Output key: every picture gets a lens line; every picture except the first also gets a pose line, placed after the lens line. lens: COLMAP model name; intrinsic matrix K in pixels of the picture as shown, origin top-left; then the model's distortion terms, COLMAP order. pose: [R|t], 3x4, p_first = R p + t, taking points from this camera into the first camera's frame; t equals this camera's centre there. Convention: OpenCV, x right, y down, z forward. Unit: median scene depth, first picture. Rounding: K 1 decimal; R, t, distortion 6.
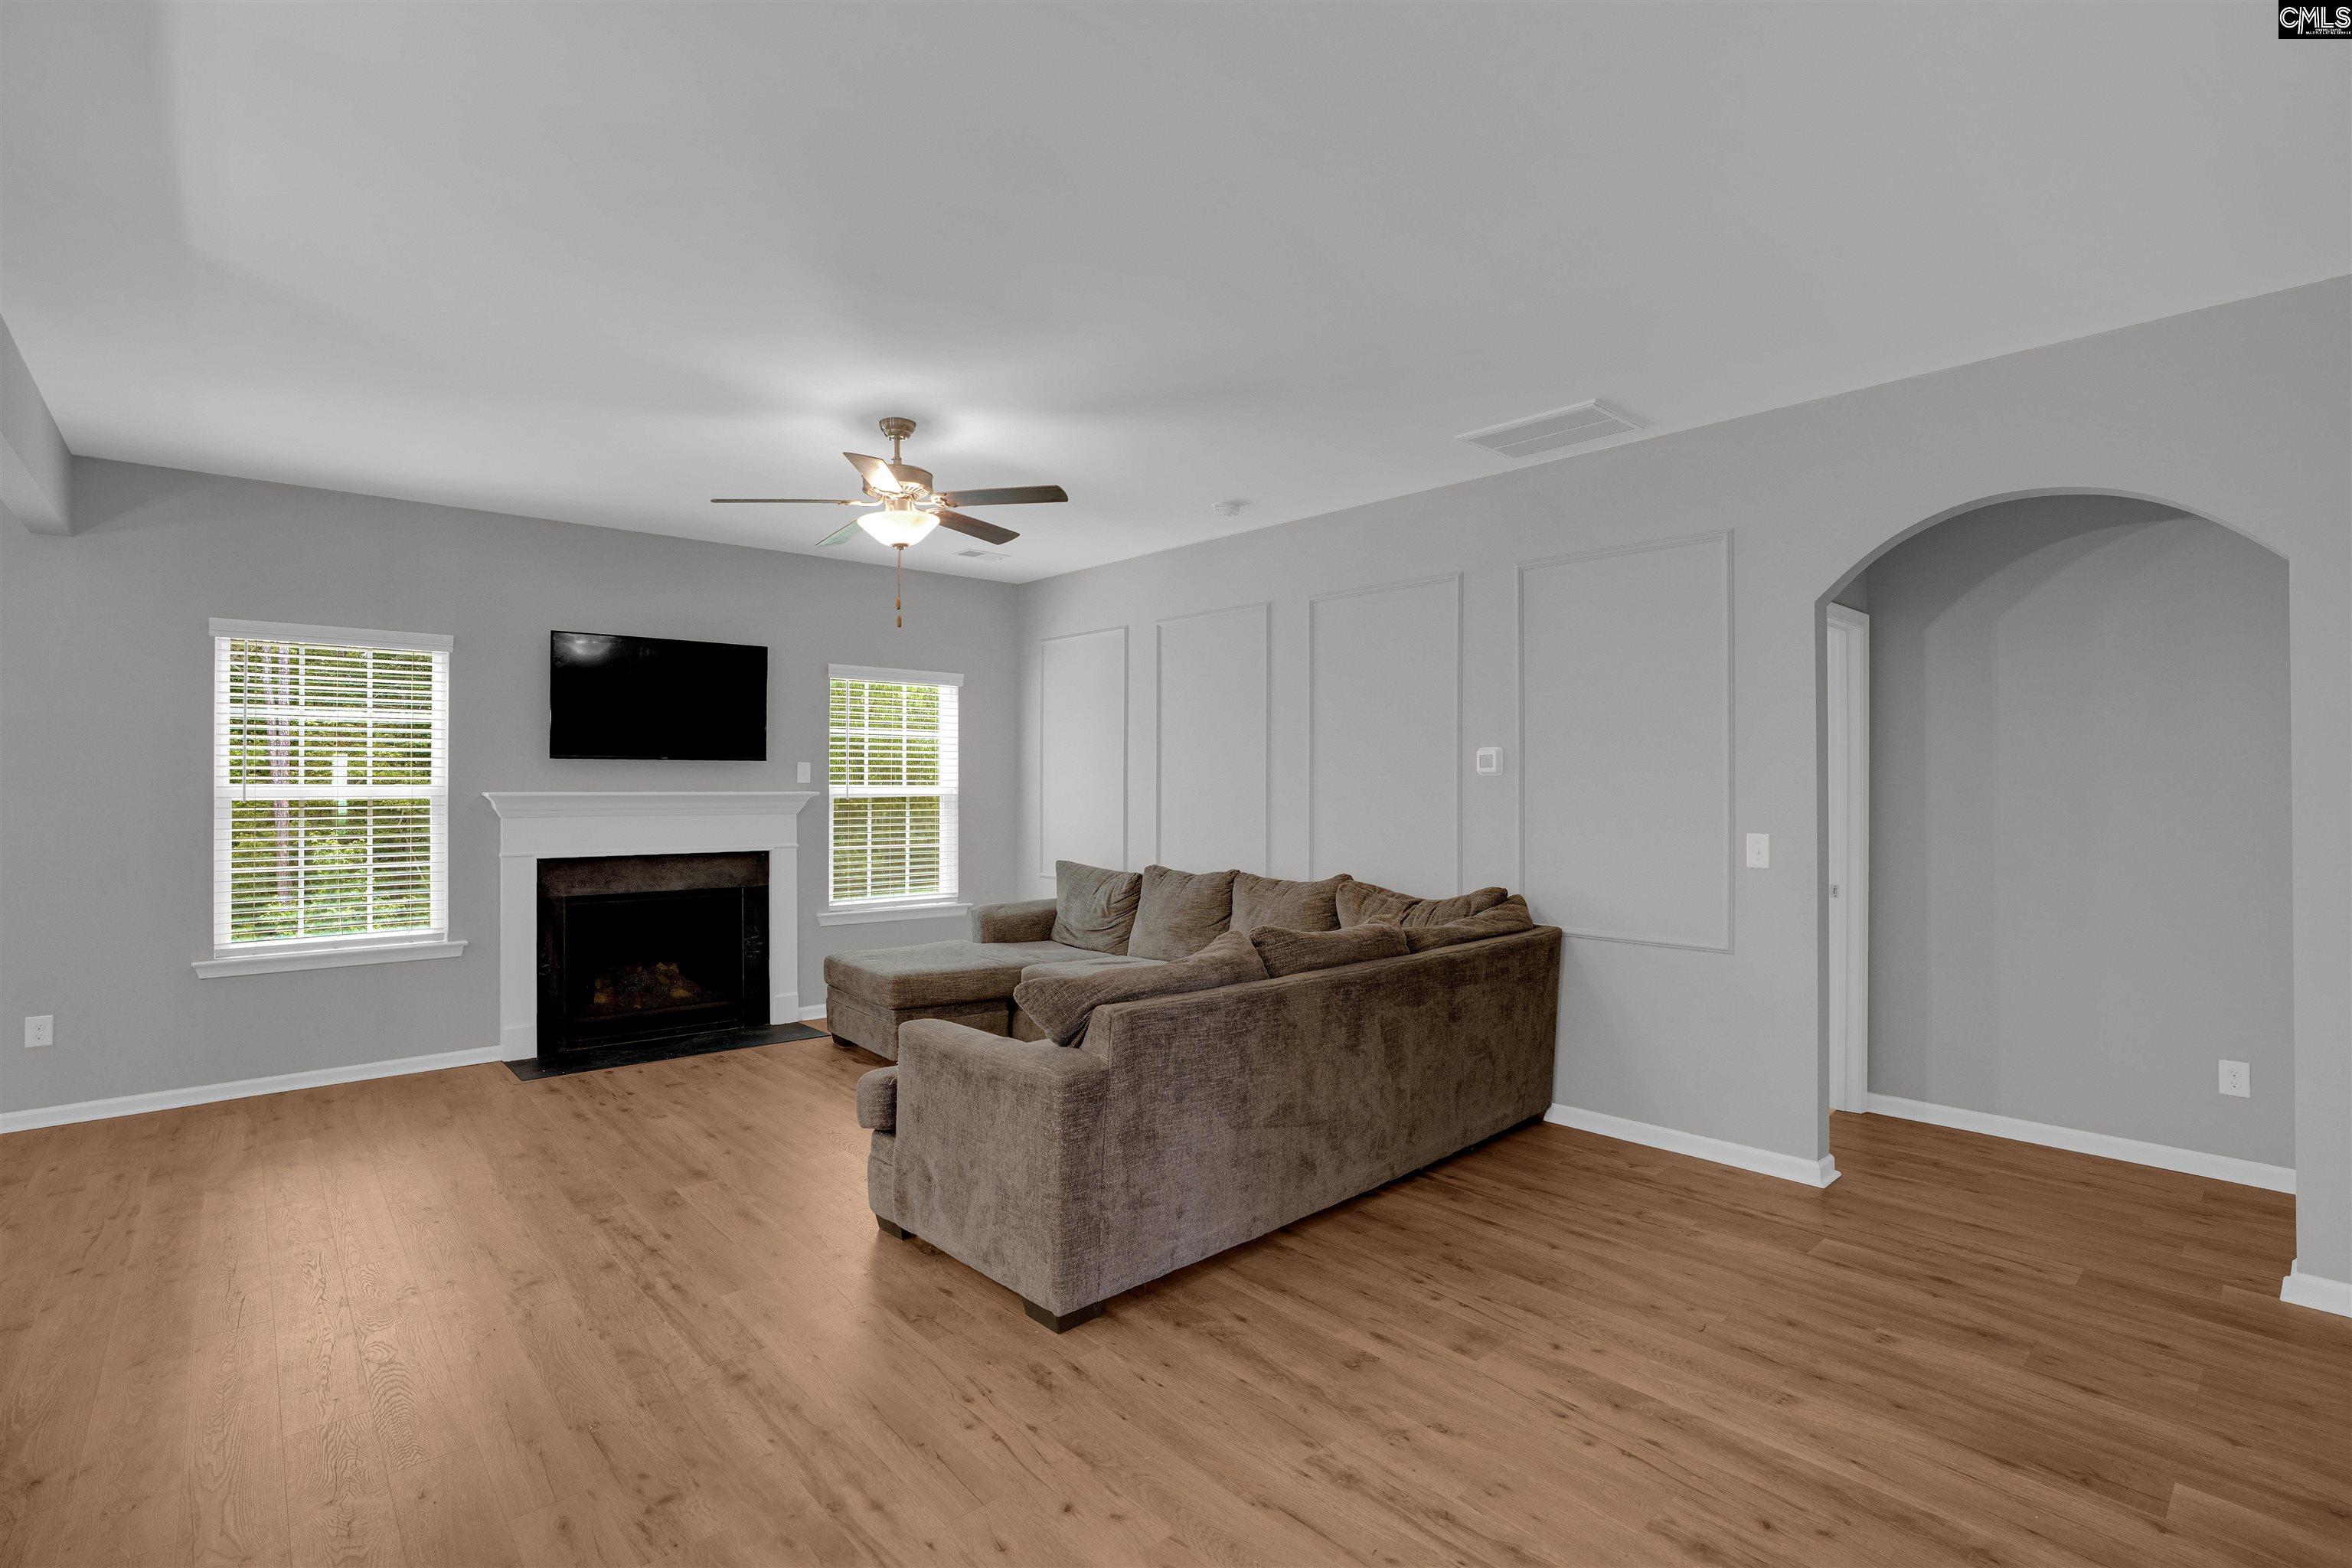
lens RADIAL K [[1094.5, 0, 1163.6], [0, 1094.5, 776.6], [0, 0, 1]] dist [-0.058277, 0.016103]
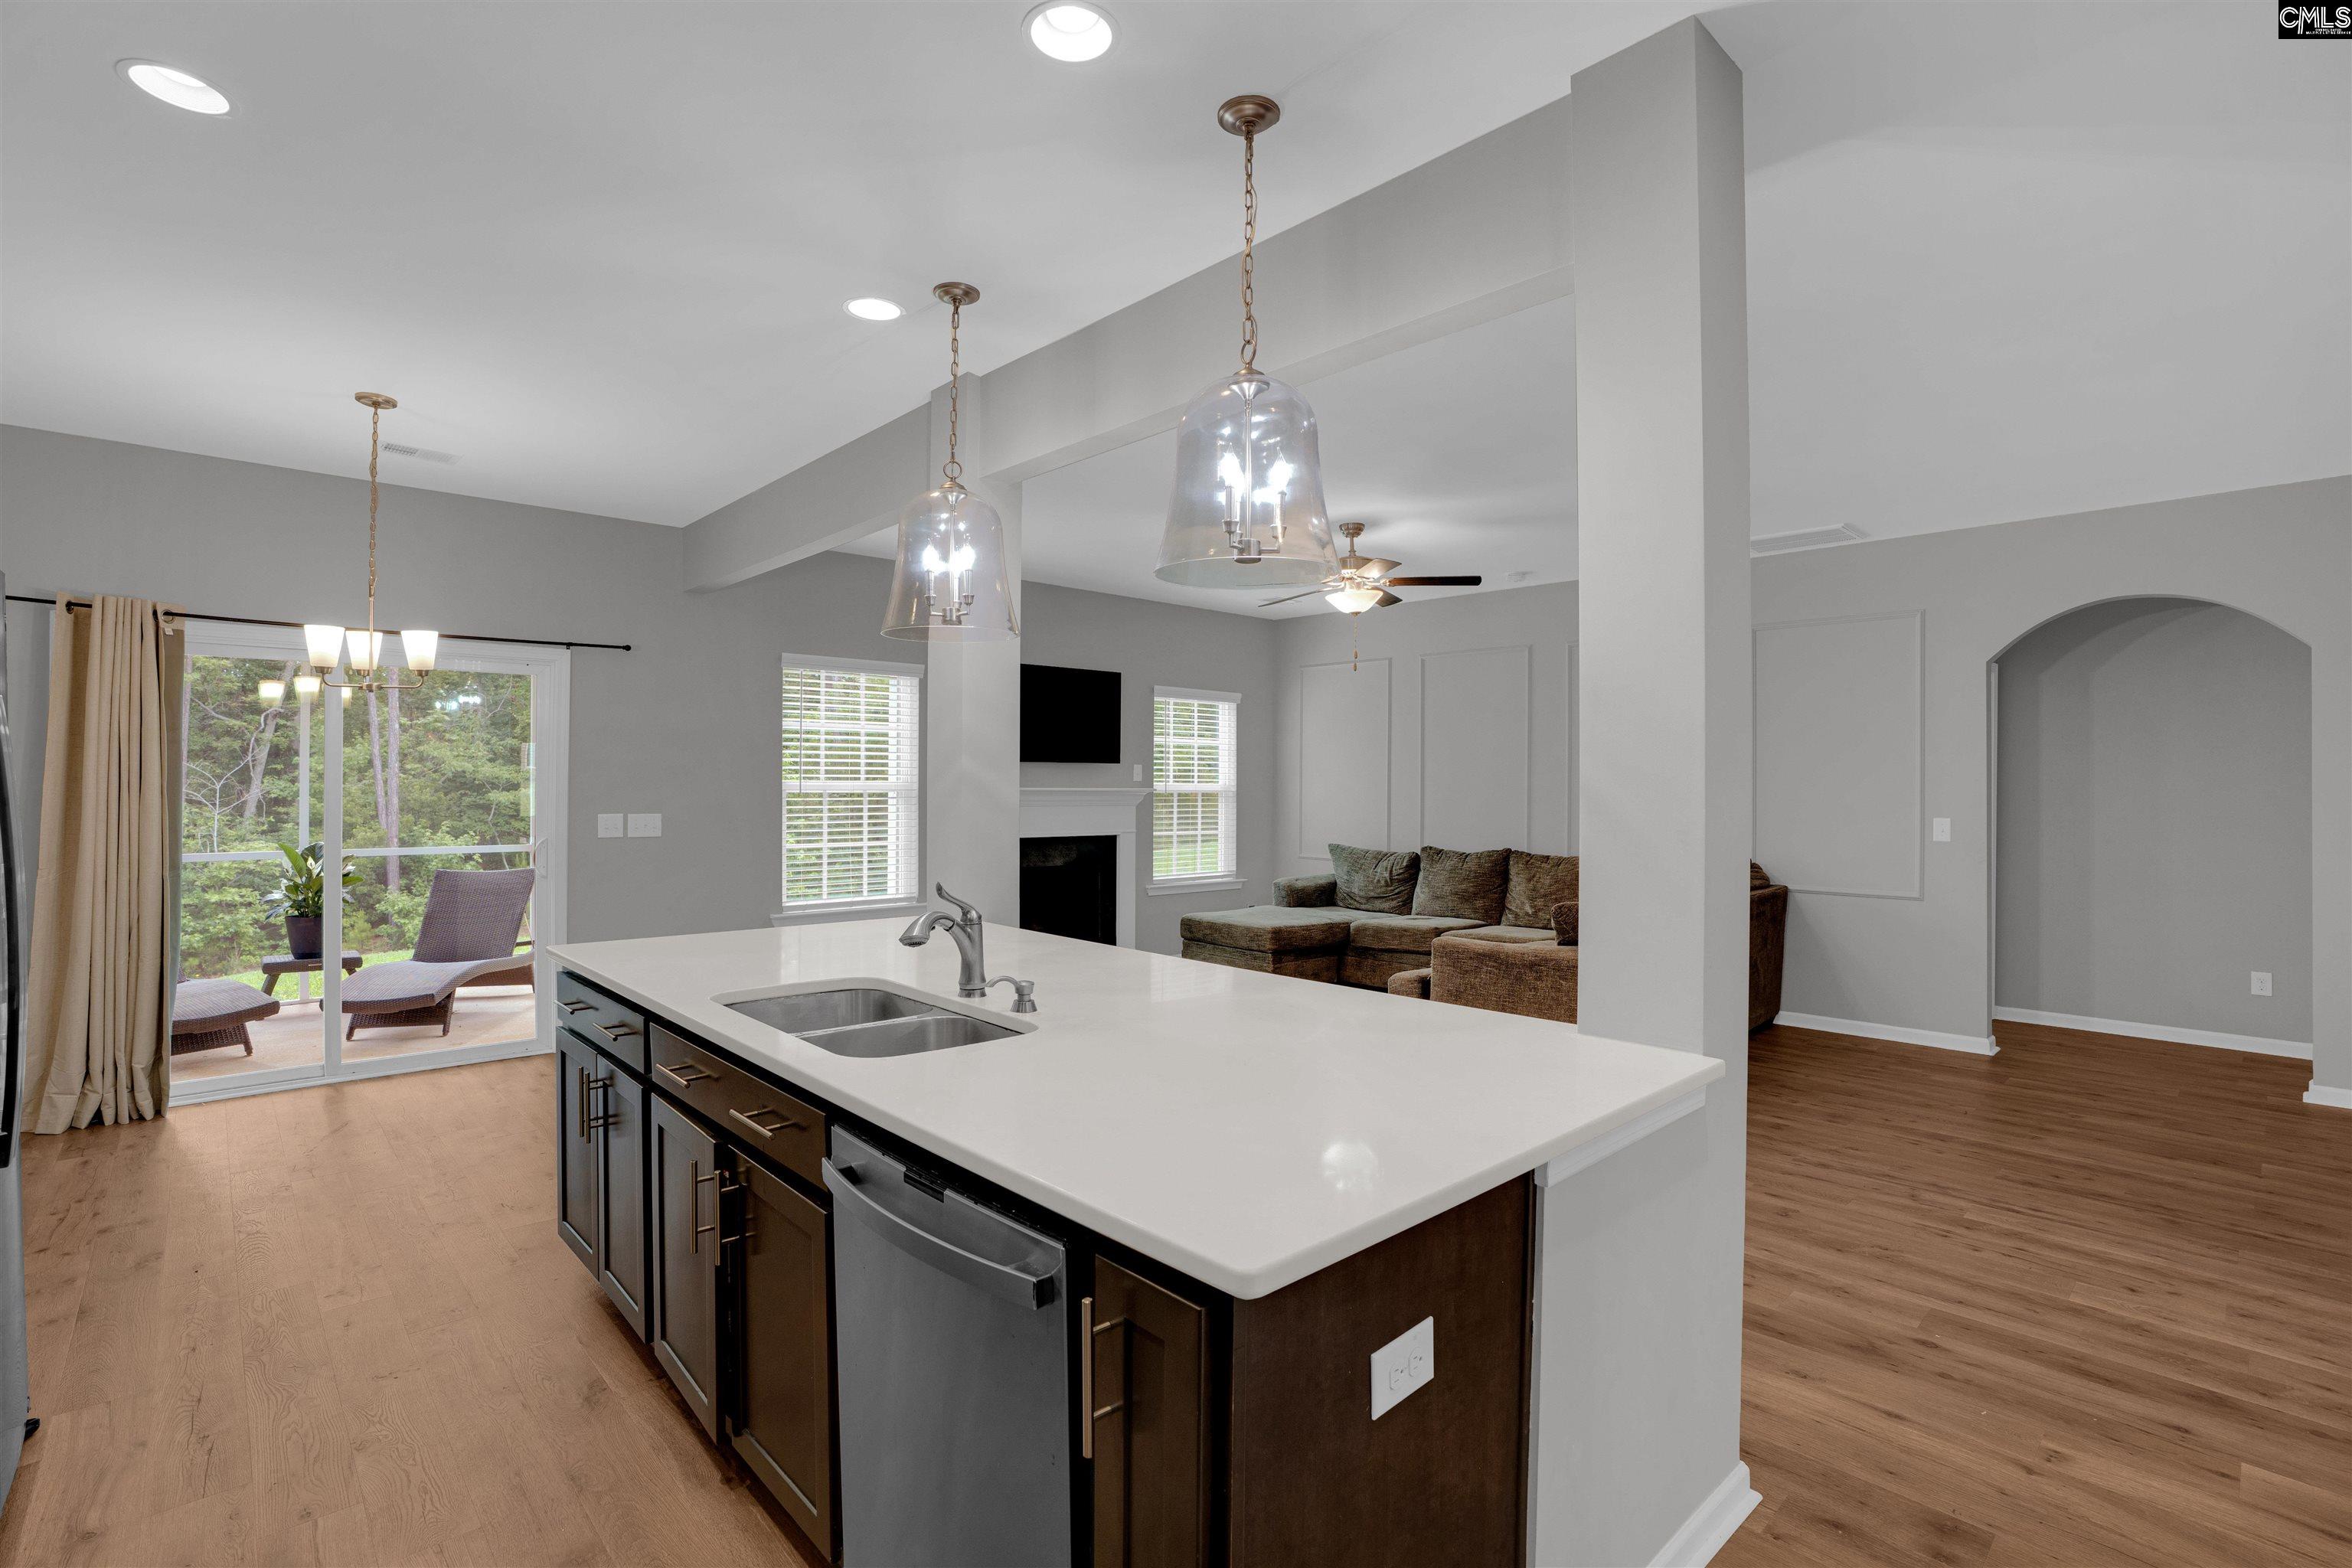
lens RADIAL K [[1084.2, 0, 1190.5], [0, 1084.2, 781.2], [0, 0, 1]] dist [-0.044118, 0.014180]
pose [[0.999314, 0.004276, 0.036784, -0.379797], [-0.004409, 0.999984, 0.003528, 0.001665], [-0.036768, -0.003688, 0.999317, -0.298815]]
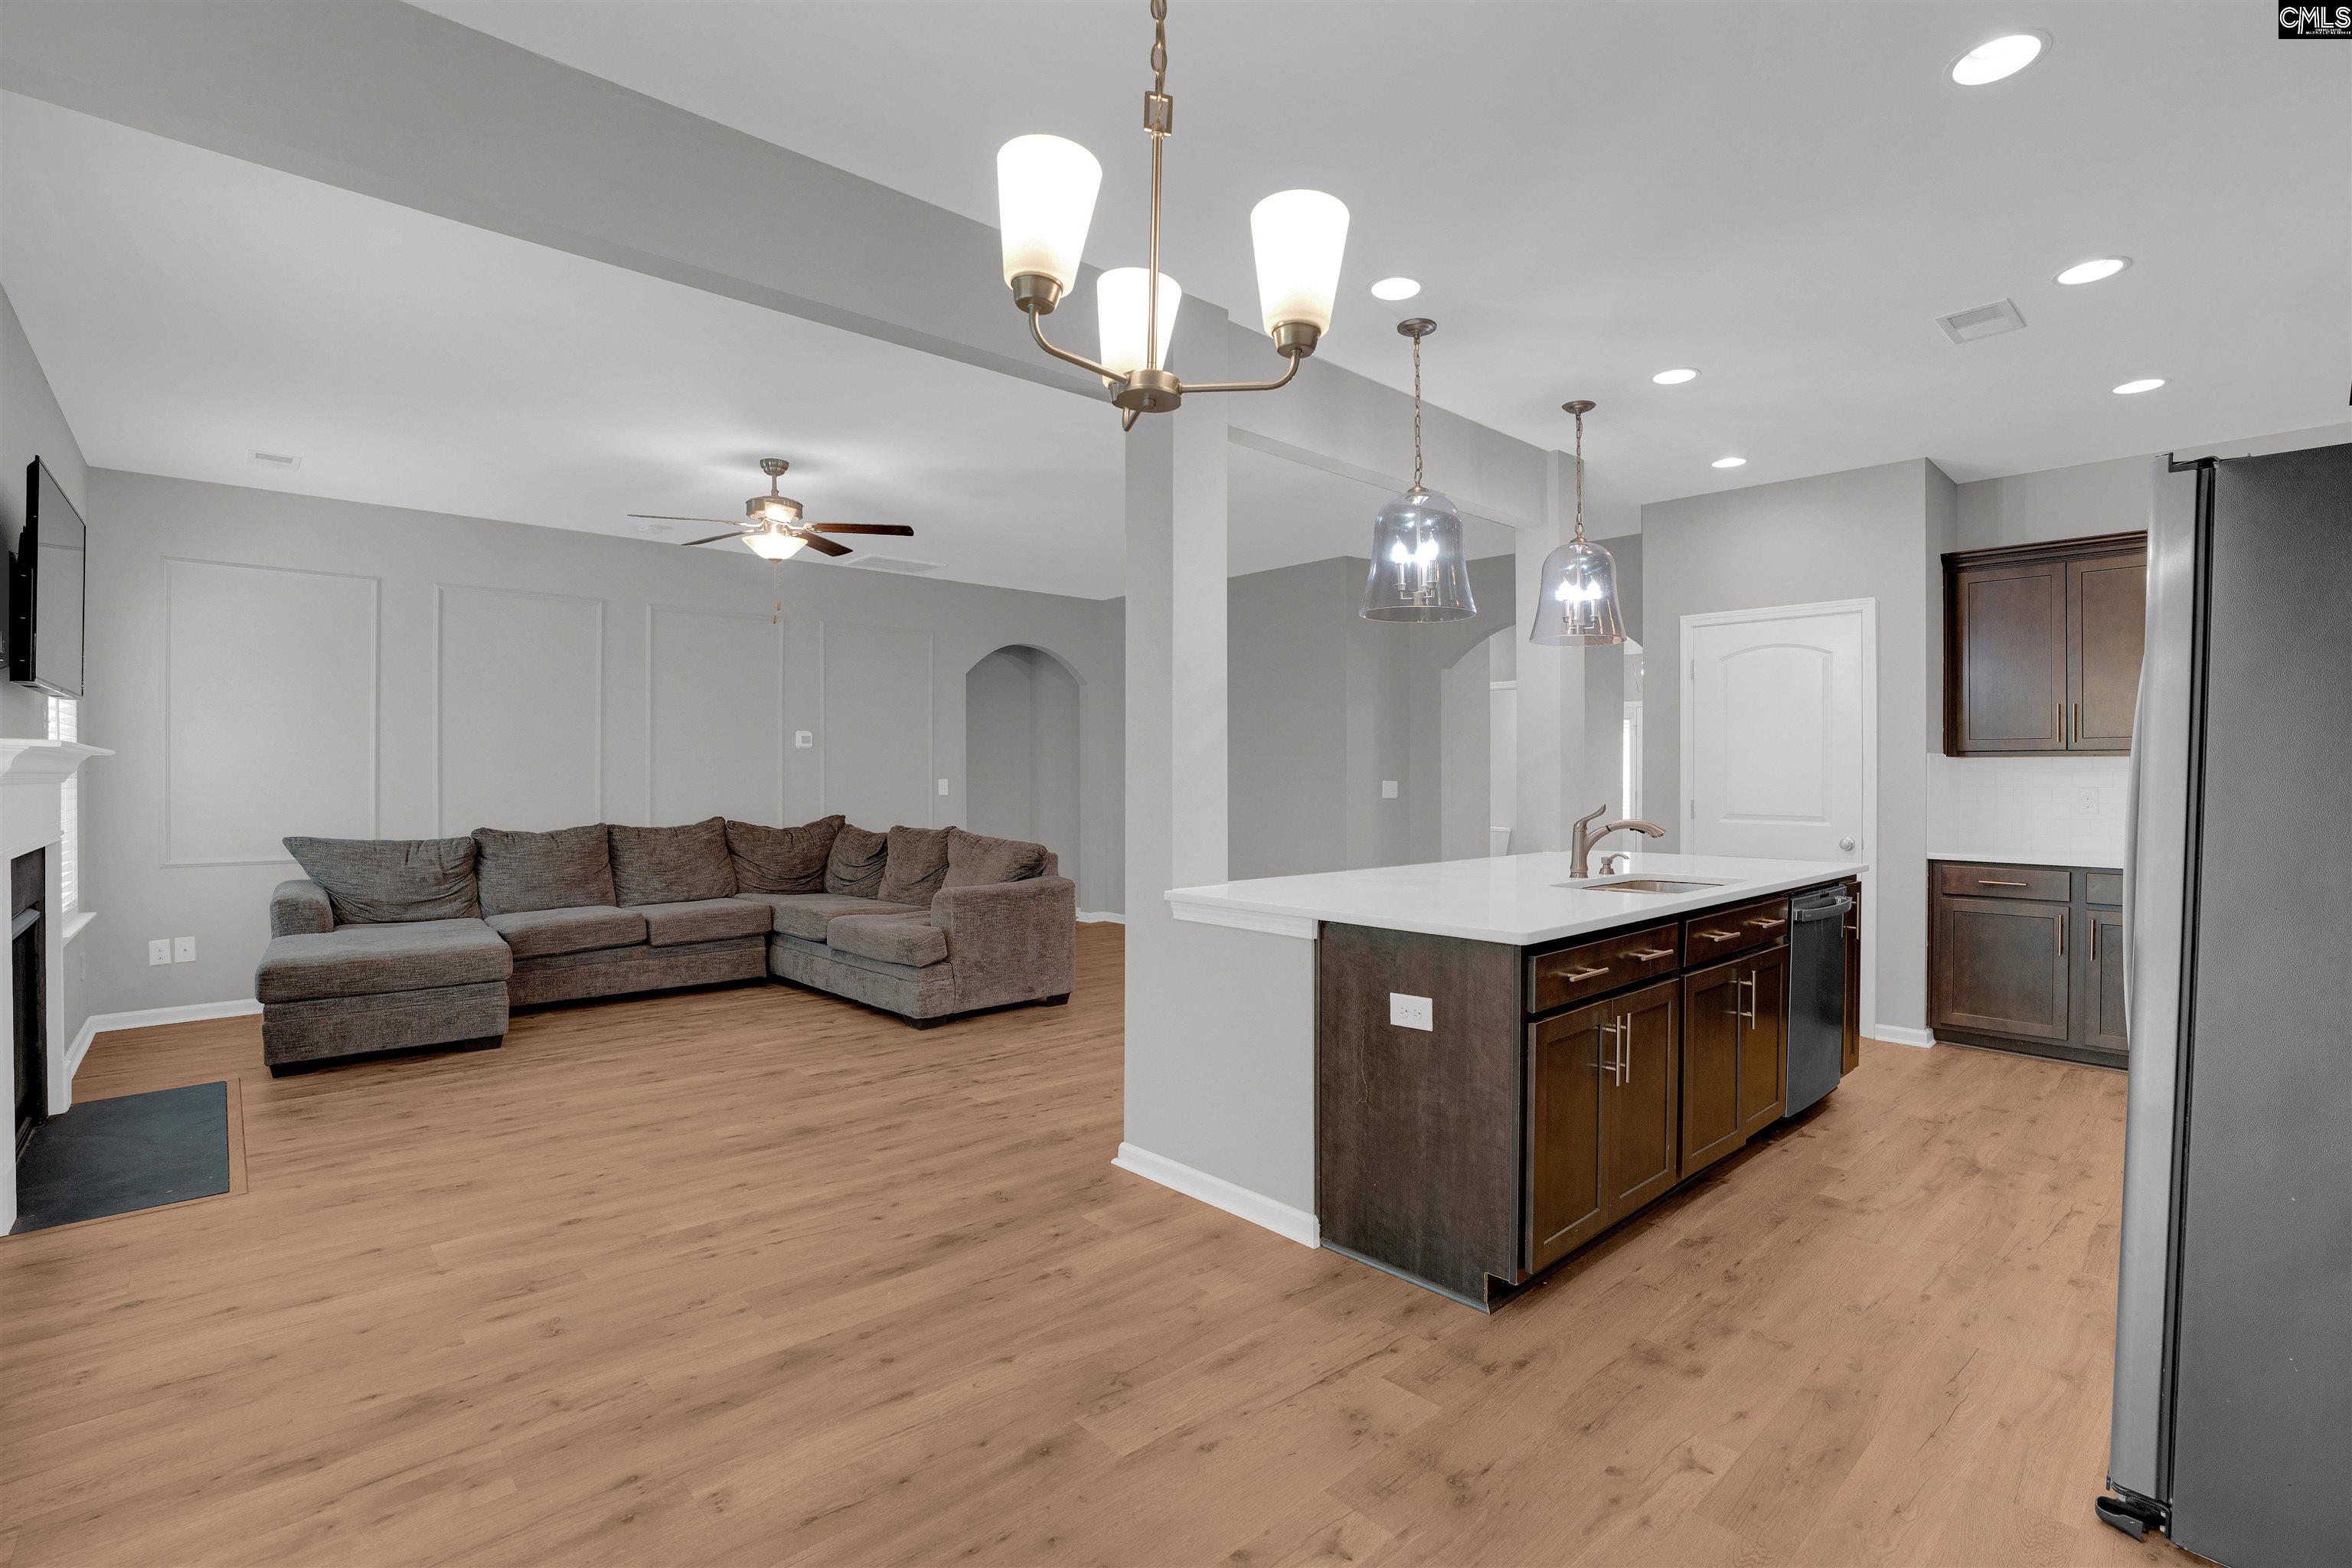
lens RADIAL K [[1059.7, 0, 1177.0], [0, 1059.7, 779.1], [0, 0, 1]] dist [-0.066019, 0.026664]
pose [[-0.008932, -0.007930, 0.999929, -1.110293], [-0.011079, 0.999908, 0.007831, 0.023622], [-0.999899, -0.011008, -0.009019, 0.402327]]
